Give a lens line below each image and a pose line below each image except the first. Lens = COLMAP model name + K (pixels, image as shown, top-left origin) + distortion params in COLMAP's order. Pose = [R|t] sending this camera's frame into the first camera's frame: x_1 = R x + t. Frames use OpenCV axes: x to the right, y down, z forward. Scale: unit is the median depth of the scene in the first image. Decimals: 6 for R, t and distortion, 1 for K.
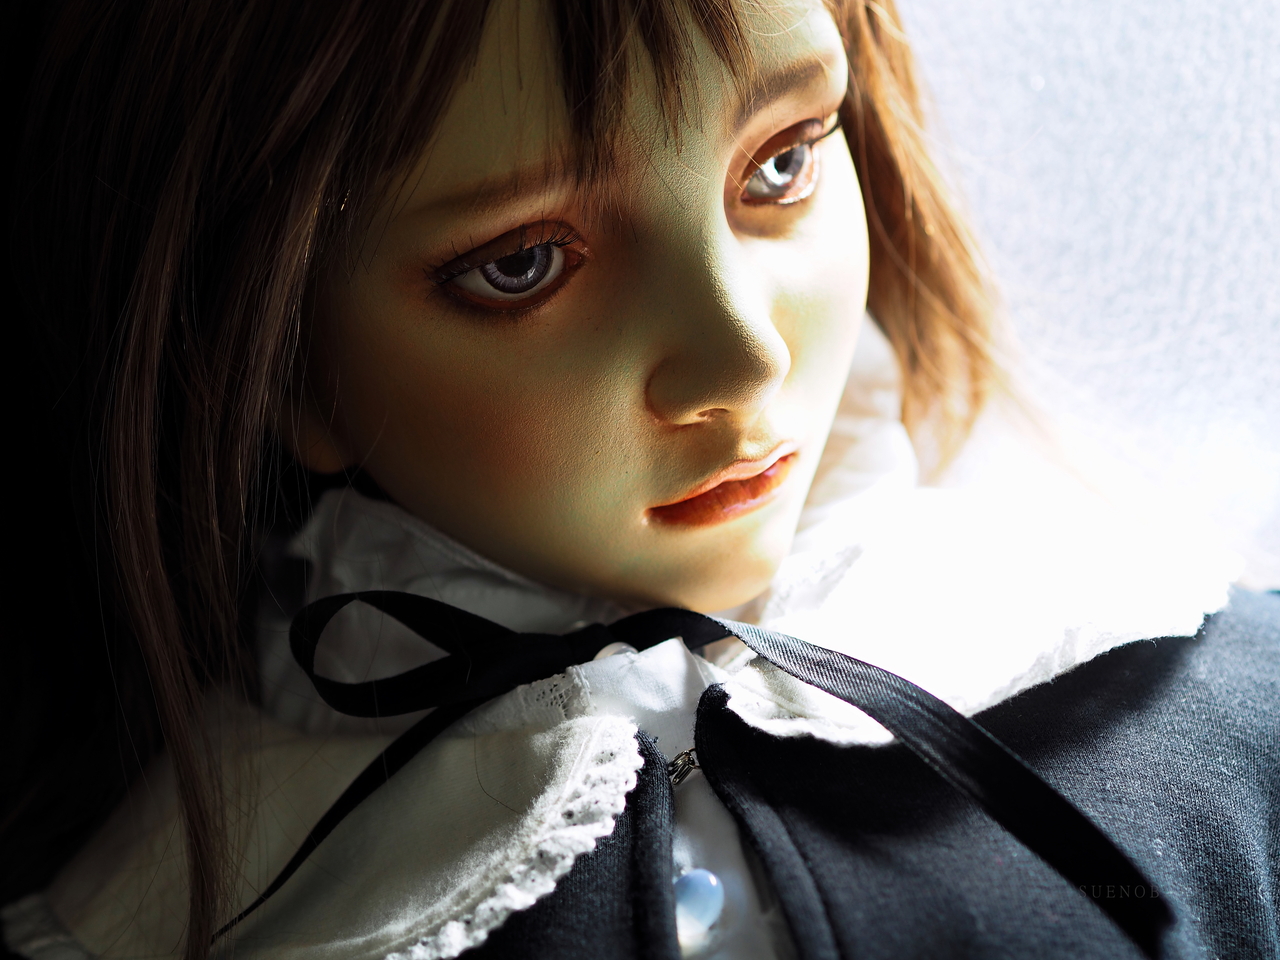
lens RADIAL K [[3683.5, 0, 640.5], [0, 3683.5, 487.7], [0, 0, 1]] dist [0.321361, 0.000000]
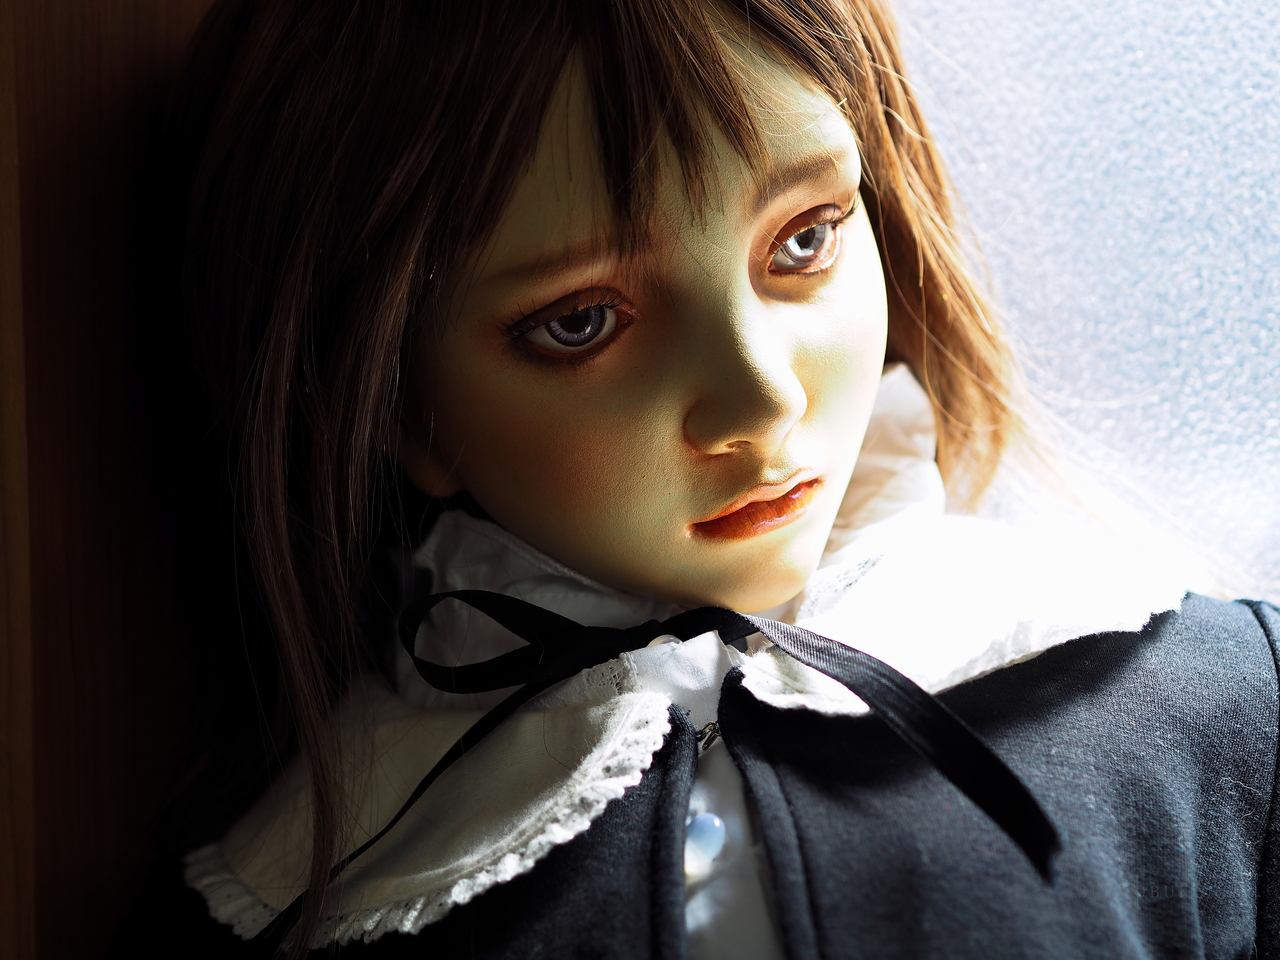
lens RADIAL K [[3683.5, 0, 653.6], [0, 3683.5, 478.1], [0, 0, 1]] dist [0.321361, 0.000000]
pose [[0.993390, 0.001998, -0.114775, 0.133222], [-0.005592, 0.999504, -0.030998, 0.029000], [0.114656, 0.031435, 0.992908, -0.214093]]
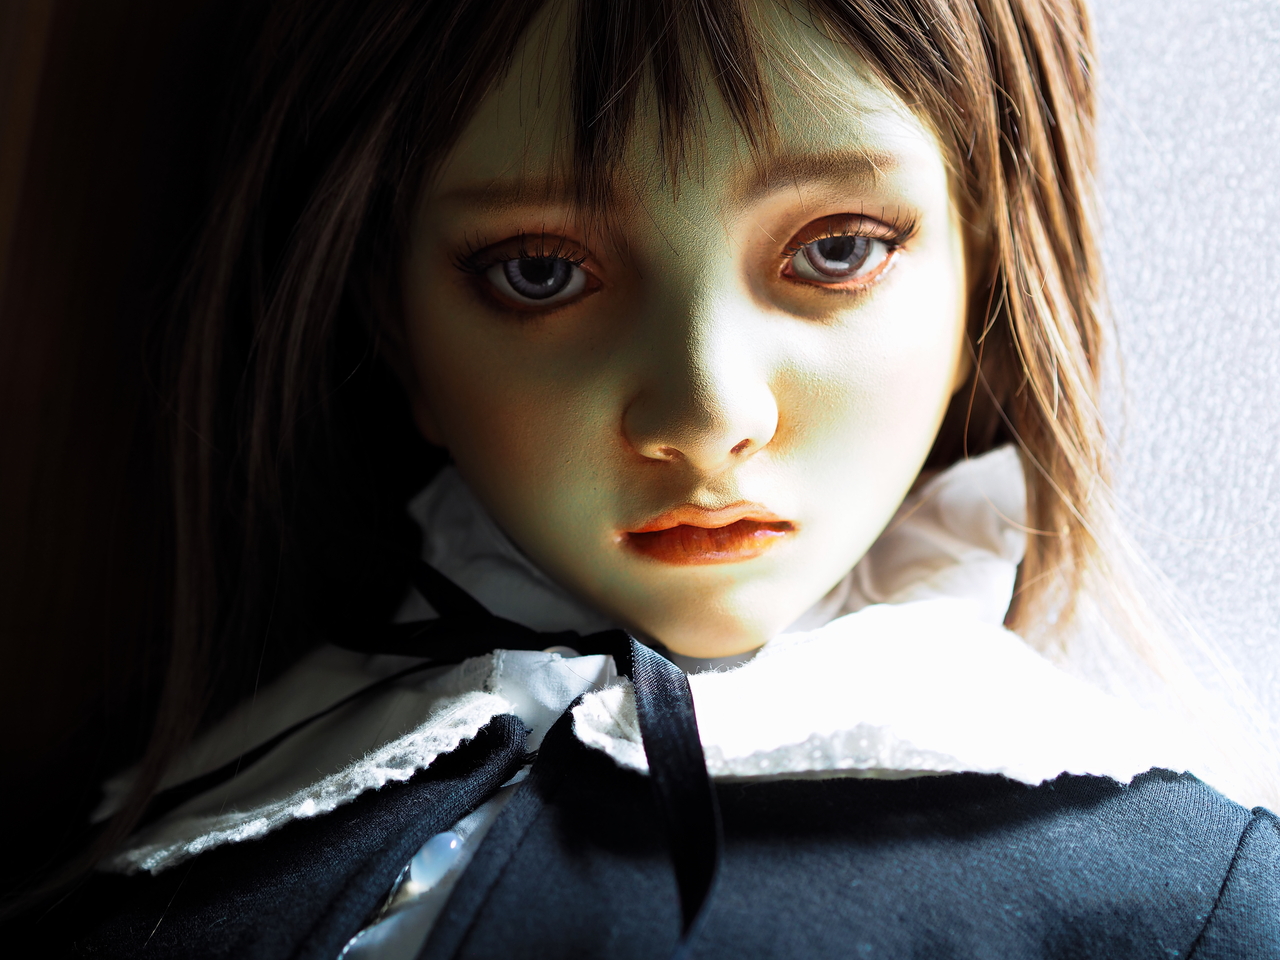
lens RADIAL K [[3683.5, 0, 643.3], [0, 3683.5, 480.6], [0, 0, 1]] dist [0.321361, 0.000000]
pose [[0.849951, 0.241555, -0.468225, 0.517524], [-0.282869, 0.958975, -0.018752, 0.009845], [0.444487, 0.148385, 0.883410, 0.062231]]
